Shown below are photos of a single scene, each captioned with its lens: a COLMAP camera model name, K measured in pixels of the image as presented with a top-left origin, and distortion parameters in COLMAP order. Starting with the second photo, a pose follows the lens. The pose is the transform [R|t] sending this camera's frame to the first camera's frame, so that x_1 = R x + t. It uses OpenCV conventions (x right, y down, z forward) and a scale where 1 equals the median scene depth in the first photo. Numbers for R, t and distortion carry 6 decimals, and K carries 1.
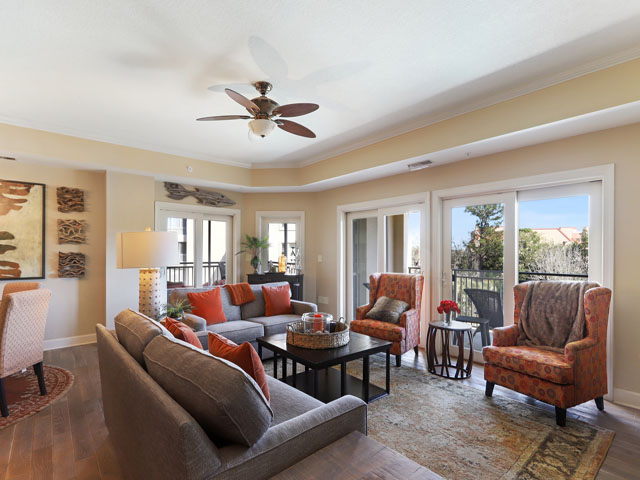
lens RADIAL K [[314.3, 0, 320.3], [0, 314.3, 253.6], [0, 0, 1]] dist [-0.001057, -0.000075]
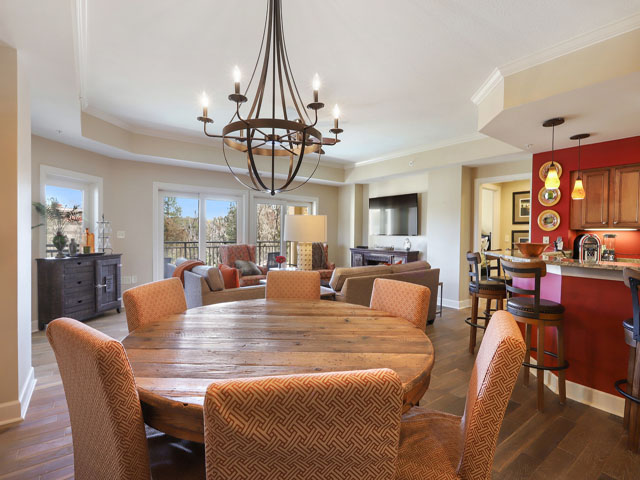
lens RADIAL K [[305.5, 0, 322.2], [0, 305.5, 232.6], [0, 0, 1]] dist [-0.002866, -0.000242]
pose [[0.060447, -0.017458, 0.998019, -1.210084], [-0.015091, 0.999717, 0.018402, -0.023264], [-0.998057, -0.016174, 0.060166, 0.565966]]
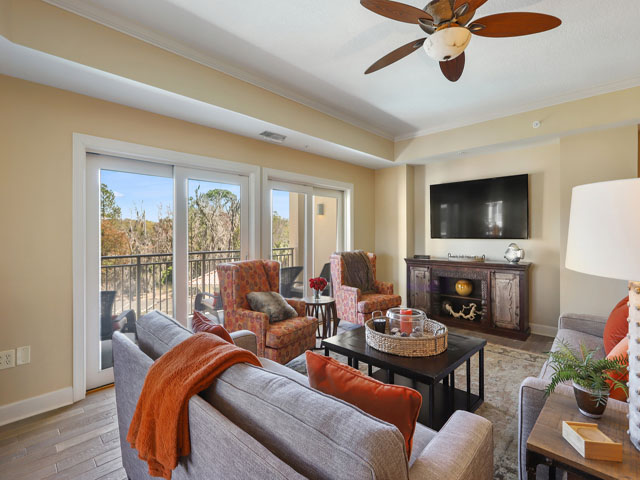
lens RADIAL K [[305.5, 0, 322.2], [0, 305.5, 232.6], [0, 0, 1]] dist [-0.002866, -0.000242]
pose [[-0.093182, -0.014810, 0.995539, -0.572044], [-0.000864, 0.999890, 0.014794, -0.022265], [-0.995649, 0.000519, -0.093185, 0.950954]]
